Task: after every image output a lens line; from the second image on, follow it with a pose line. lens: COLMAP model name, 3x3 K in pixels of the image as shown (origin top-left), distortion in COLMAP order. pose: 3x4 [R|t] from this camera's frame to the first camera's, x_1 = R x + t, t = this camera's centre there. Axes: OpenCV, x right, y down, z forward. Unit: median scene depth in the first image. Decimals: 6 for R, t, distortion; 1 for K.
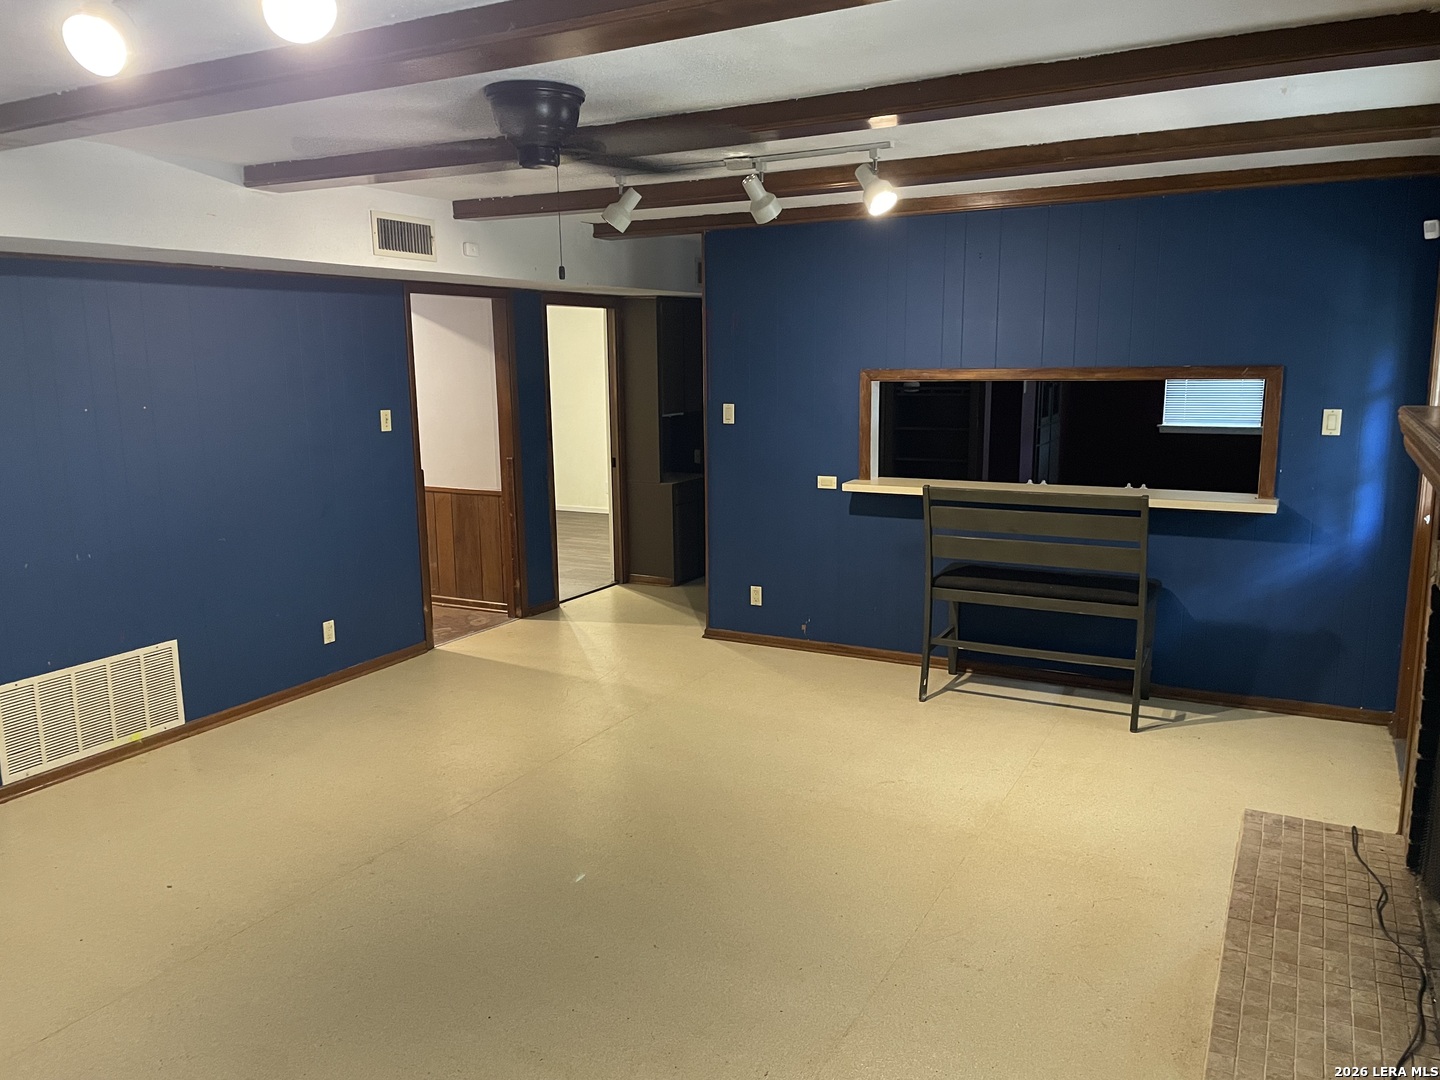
lens RADIAL K [[1096.8, 0, 699.0], [0, 1096.8, 540.2], [0, 0, 1]] dist [0.101723, -0.114537]
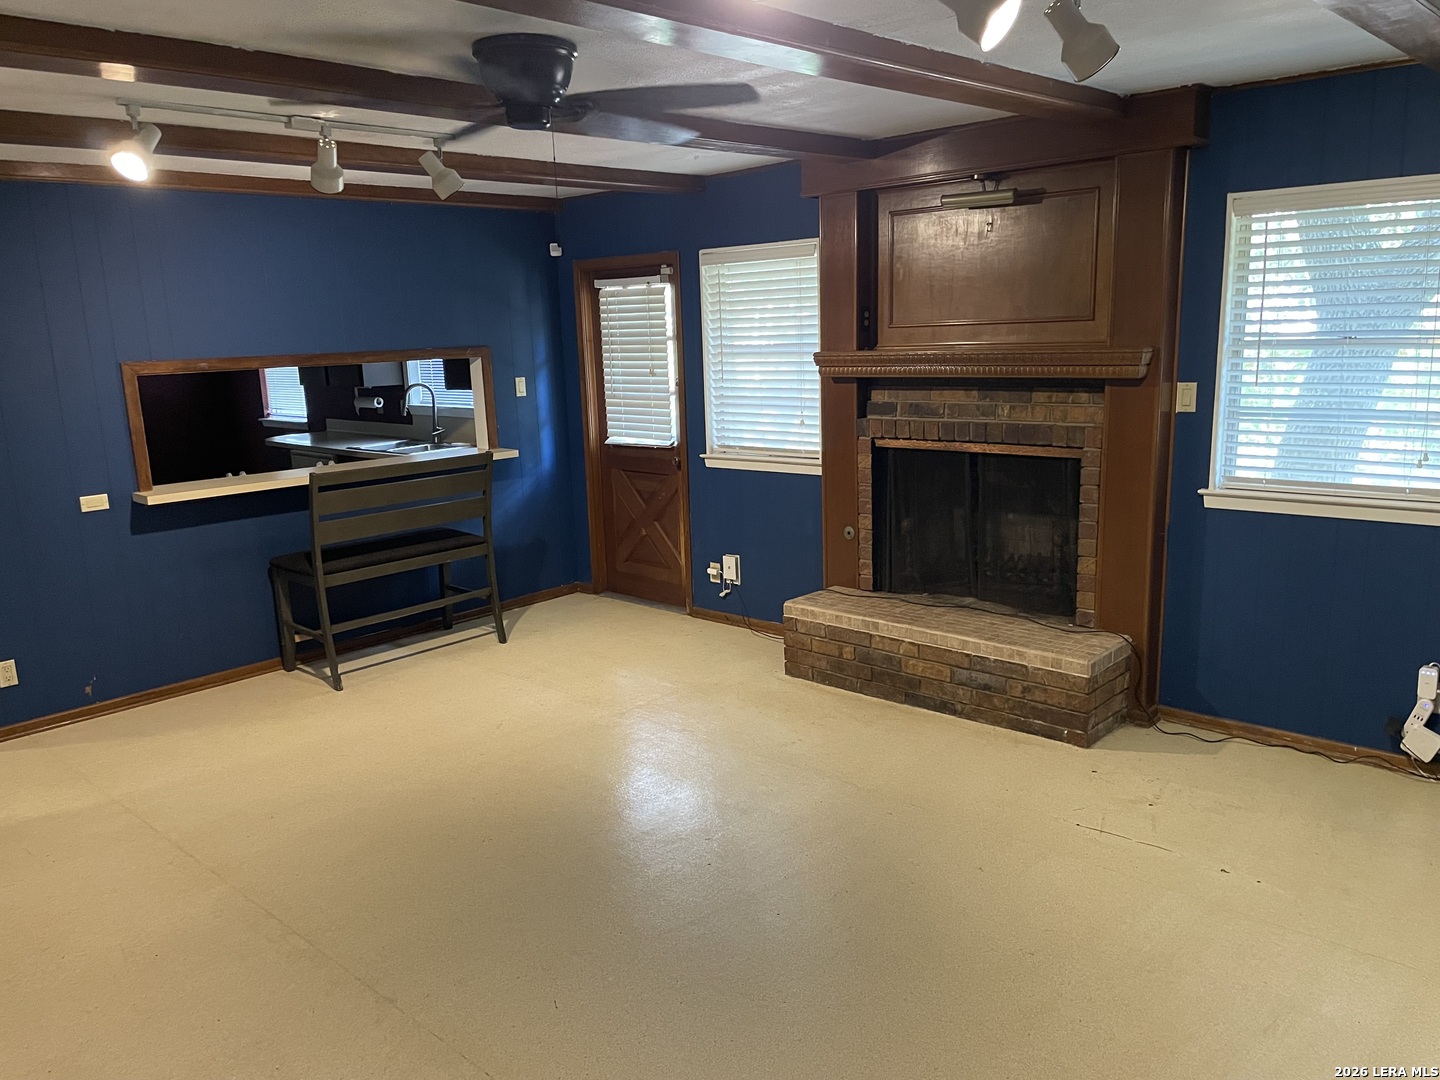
lens RADIAL K [[1119.8, 0, 720.0], [0, 1119.8, 540.0], [0, 0, 1]] dist [0.115086, -0.005227]
pose [[0.265774, -0.185969, 0.945928, -0.654938], [0.203183, 0.969982, 0.133610, -0.052803], [-0.942380, 0.156687, 0.295582, 0.357436]]
